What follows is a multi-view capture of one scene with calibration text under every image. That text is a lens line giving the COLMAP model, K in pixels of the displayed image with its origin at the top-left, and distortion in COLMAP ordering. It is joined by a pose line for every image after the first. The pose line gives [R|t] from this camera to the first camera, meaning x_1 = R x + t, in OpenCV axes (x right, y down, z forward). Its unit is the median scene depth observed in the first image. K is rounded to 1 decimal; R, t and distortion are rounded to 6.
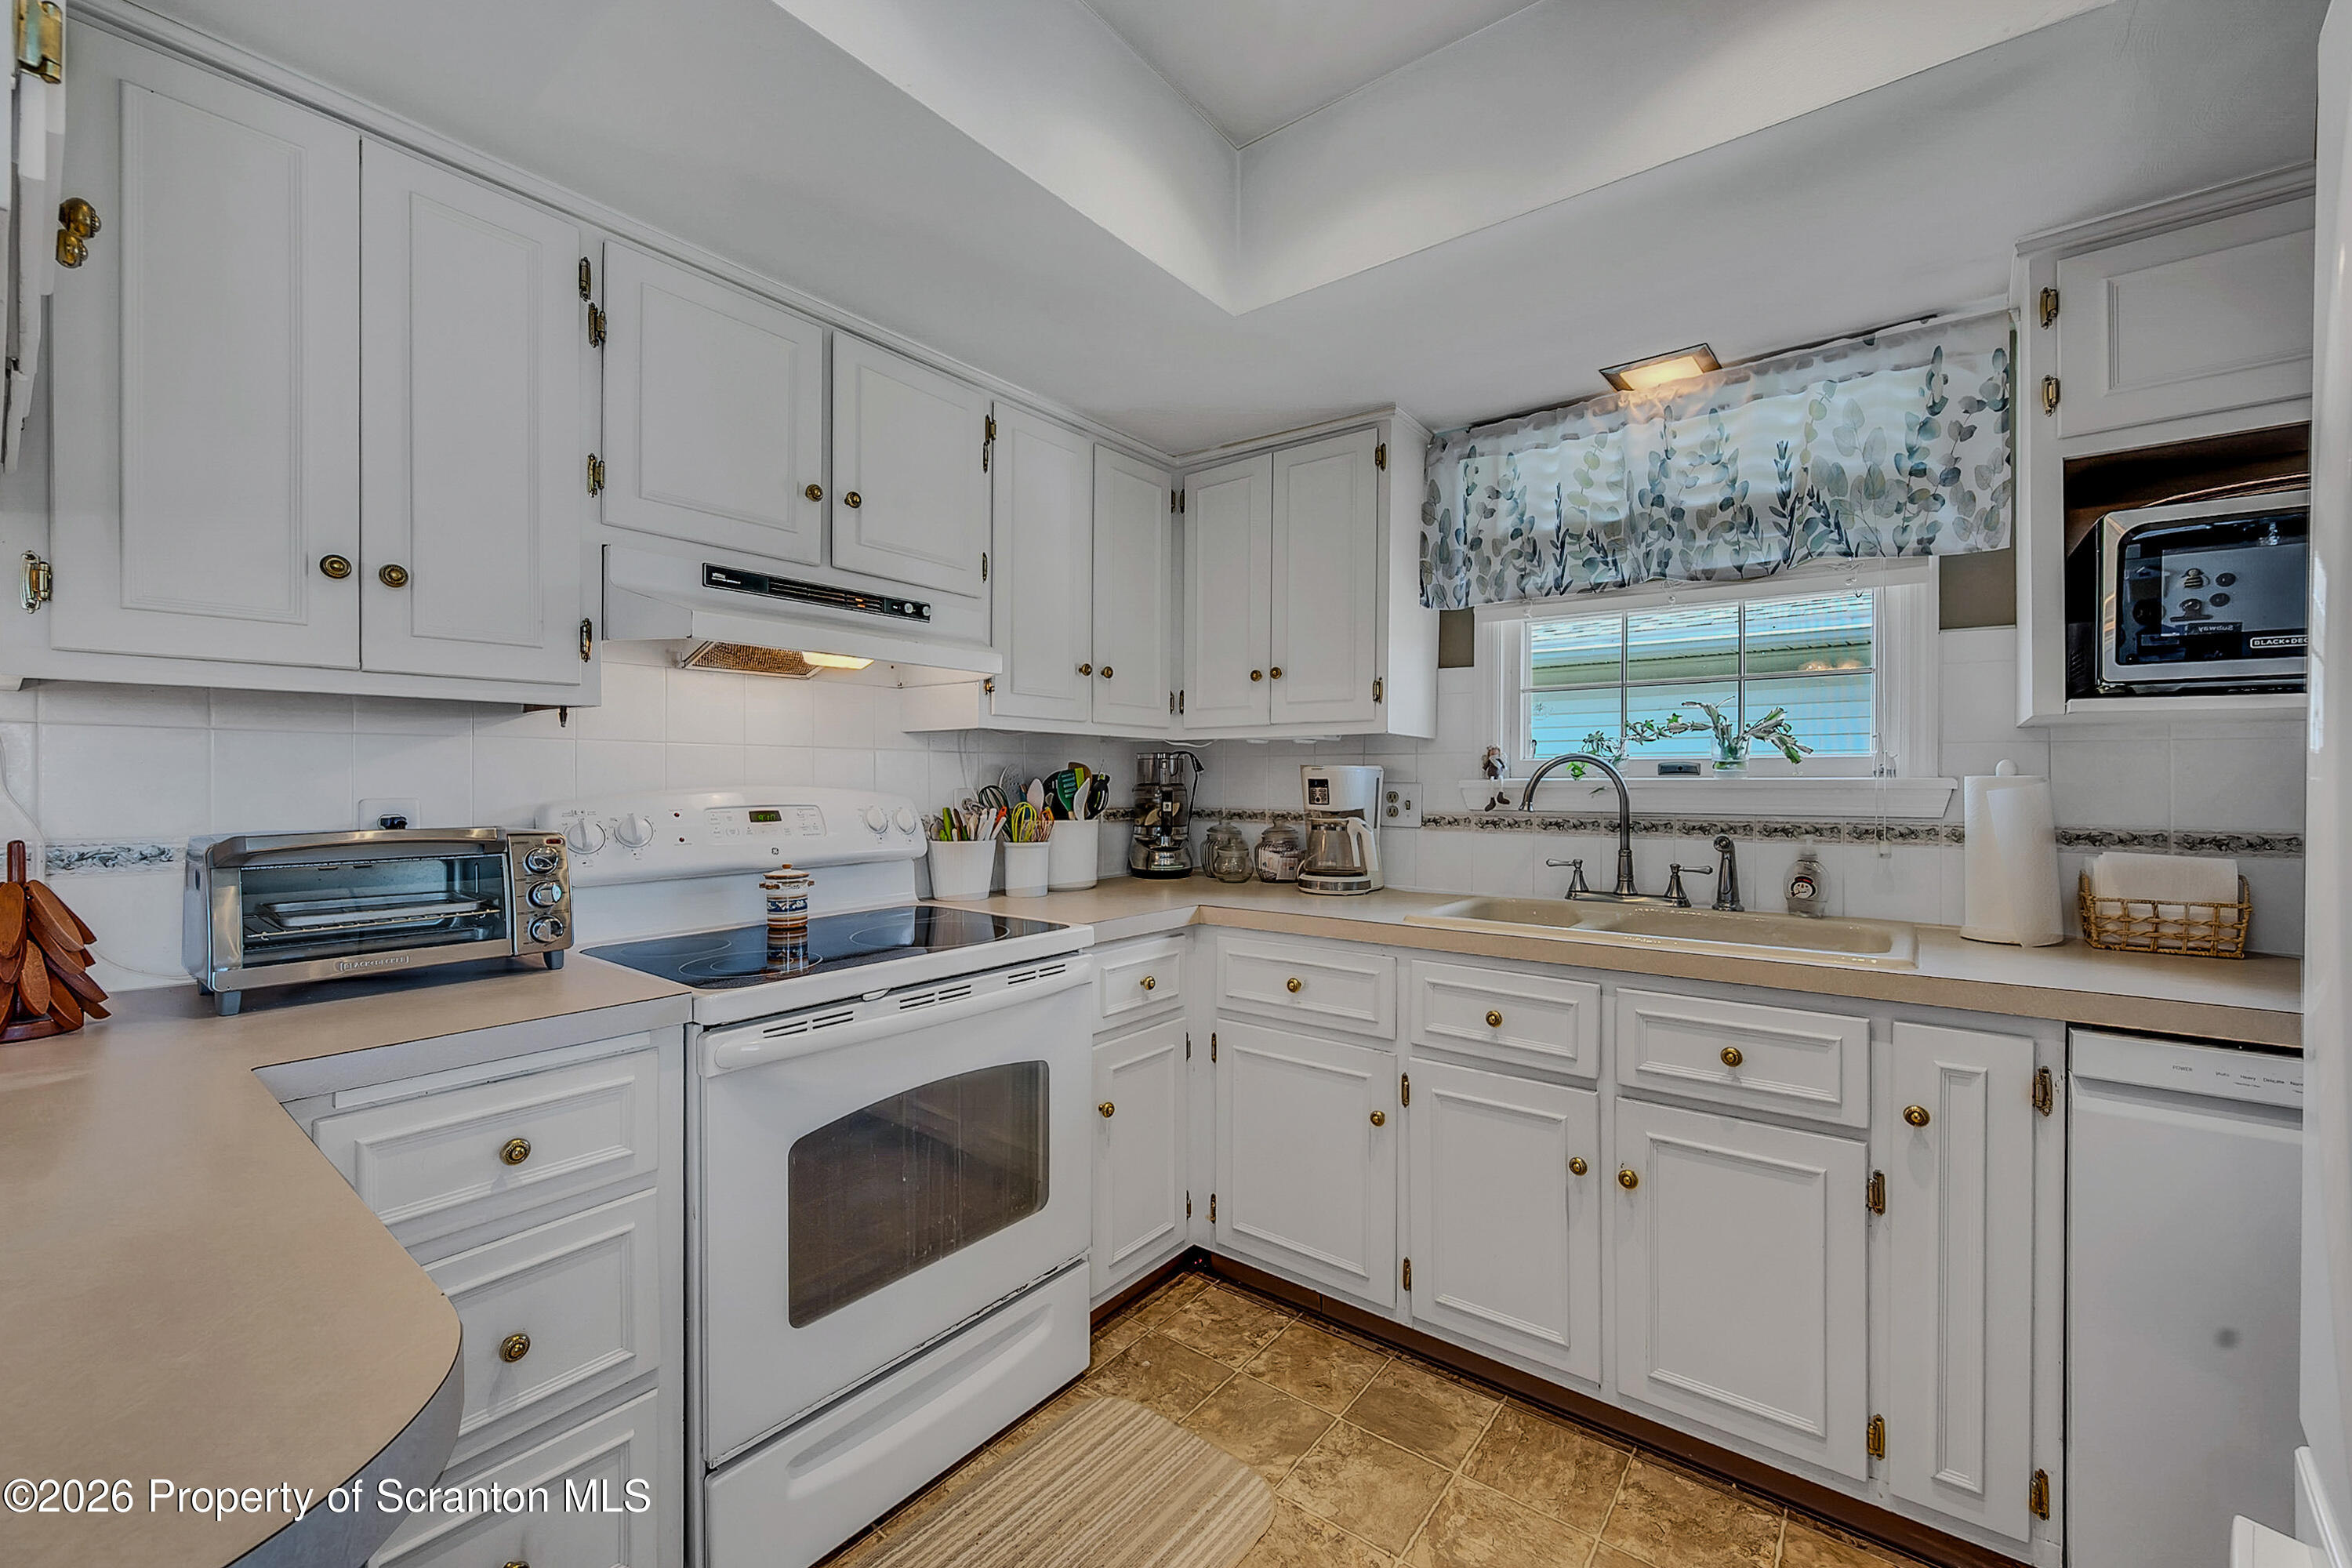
lens RADIAL K [[954.4, 0, 1187.1], [0, 954.4, 789.5], [0, 0, 1]] dist [-0.002387, -0.004502]
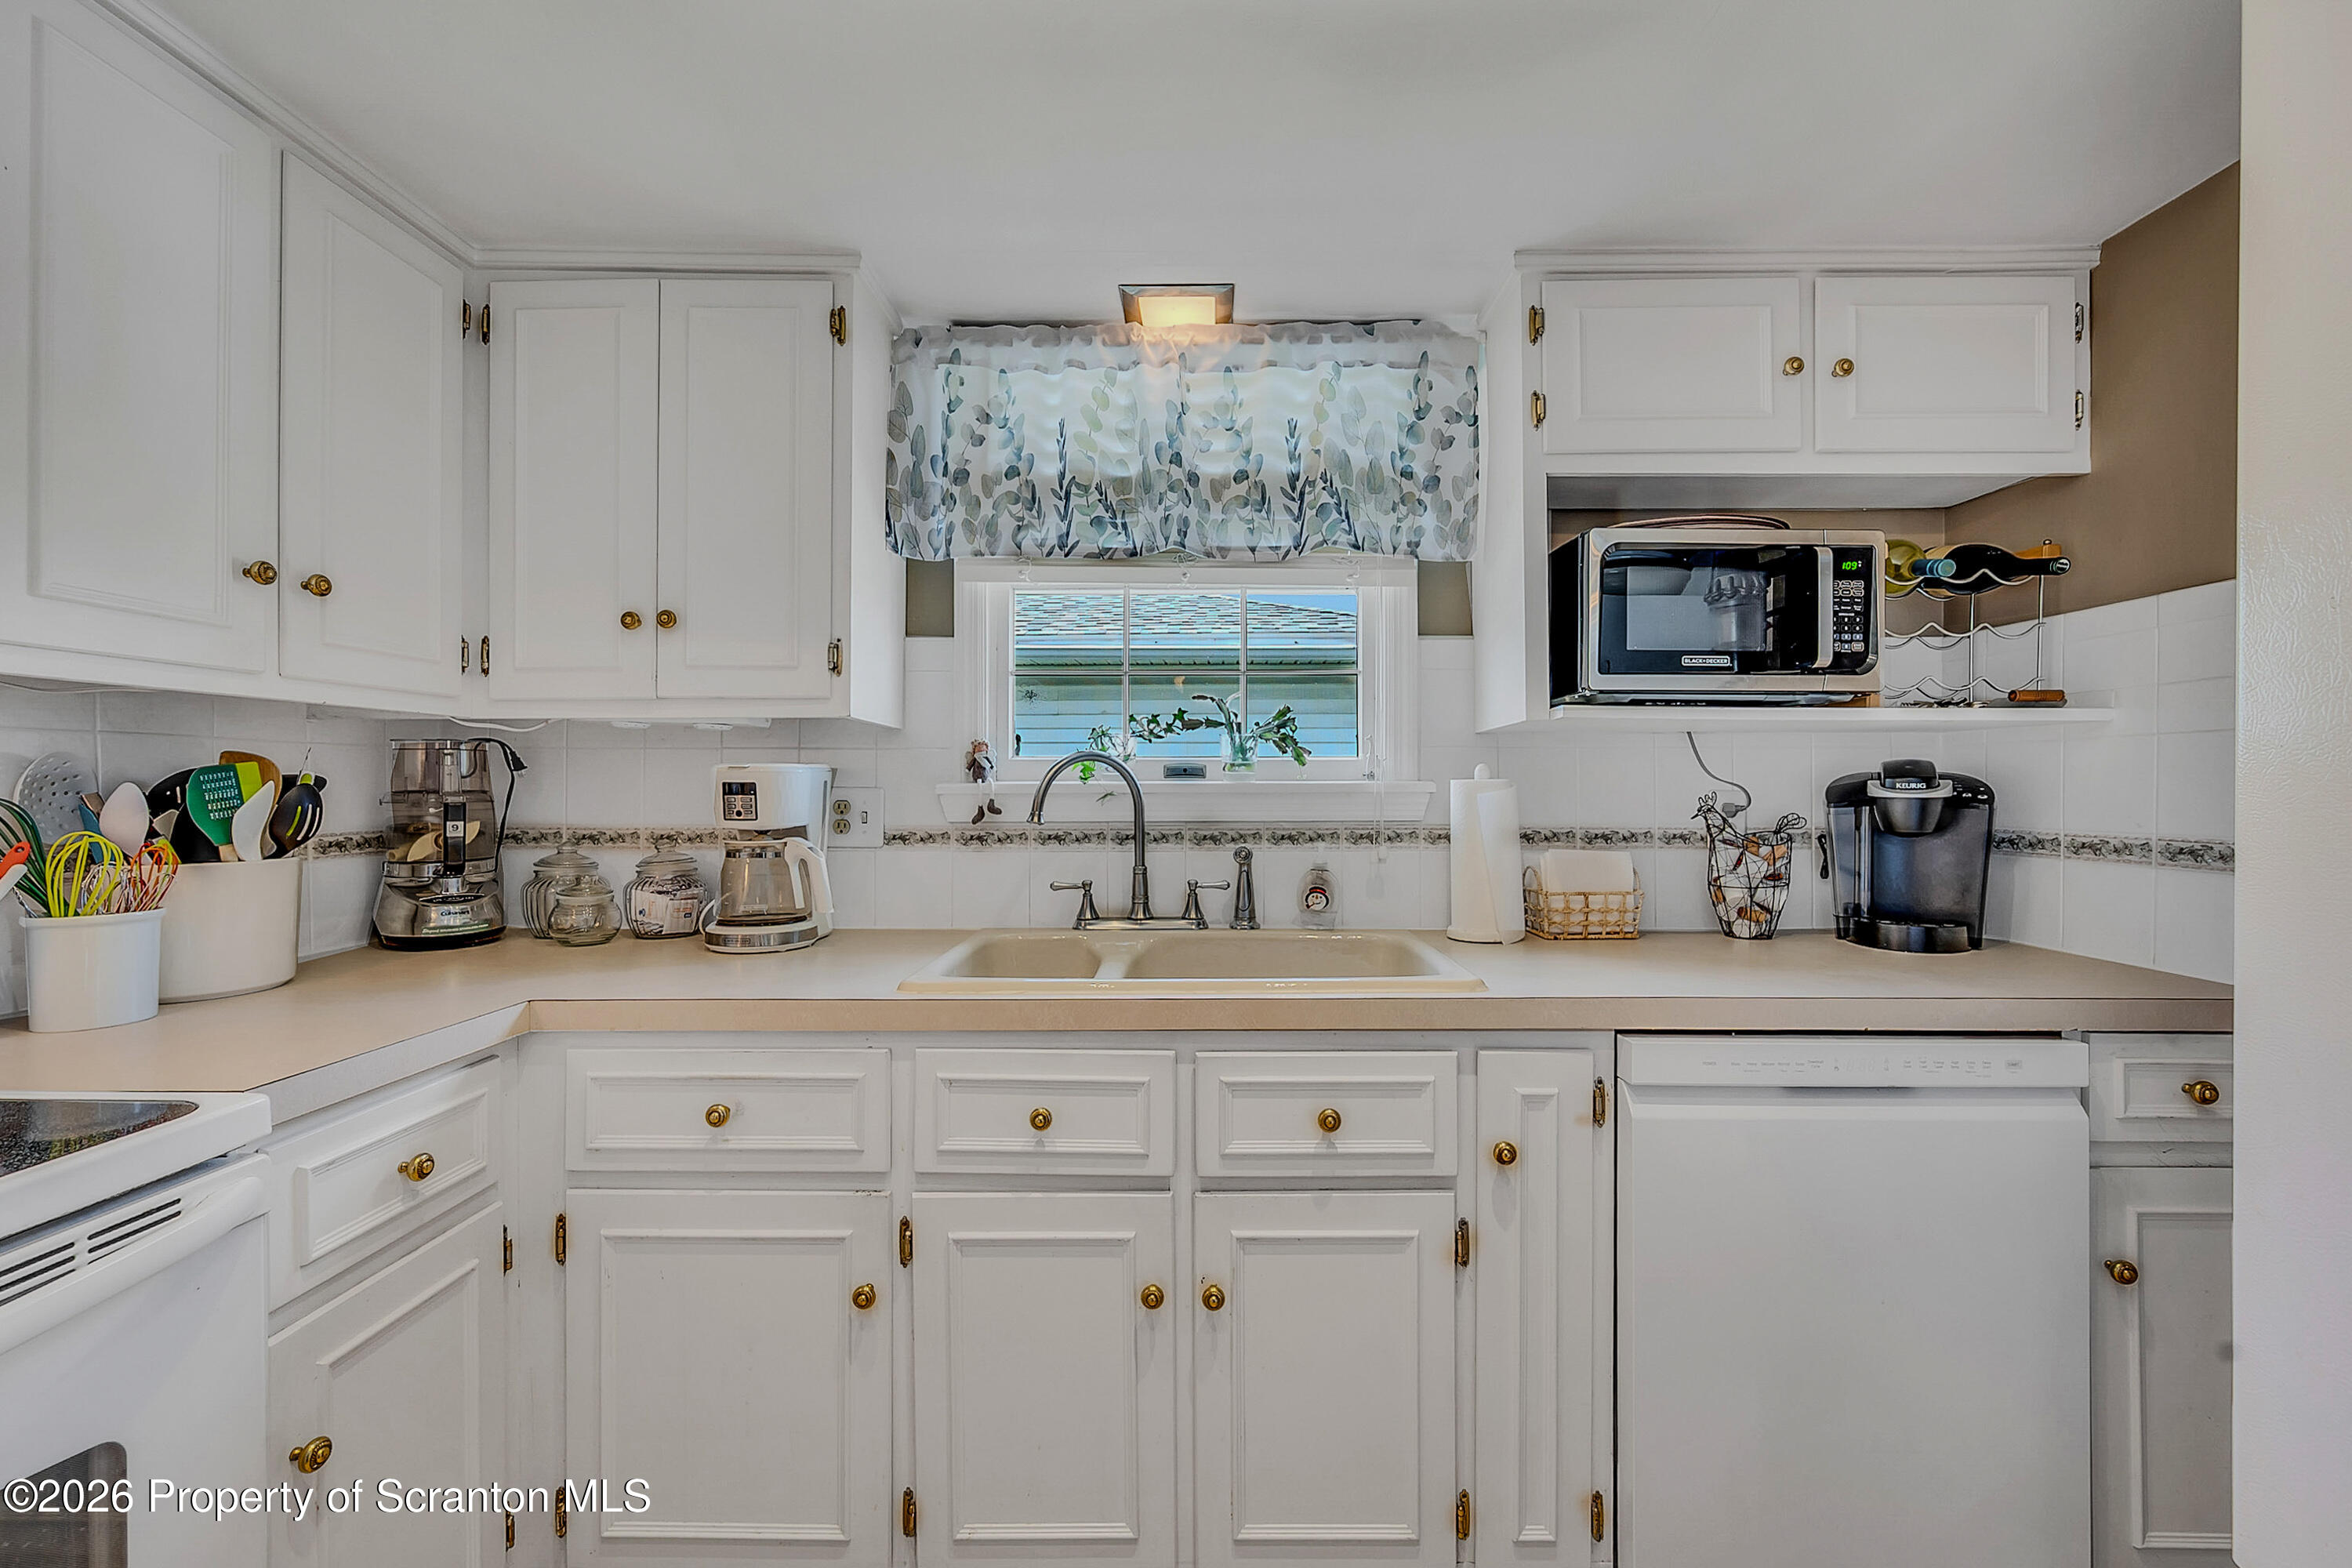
lens RADIAL K [[941.5, 0, 1177.4], [0, 941.5, 785.9], [0, 0, 1]] dist [0.002565, -0.003771]
pose [[0.801131, -0.003140, 0.598481, -0.013698], [0.007197, 0.999964, -0.004388, -0.003860], [-0.598446, 0.007822, 0.801125, 0.305829]]
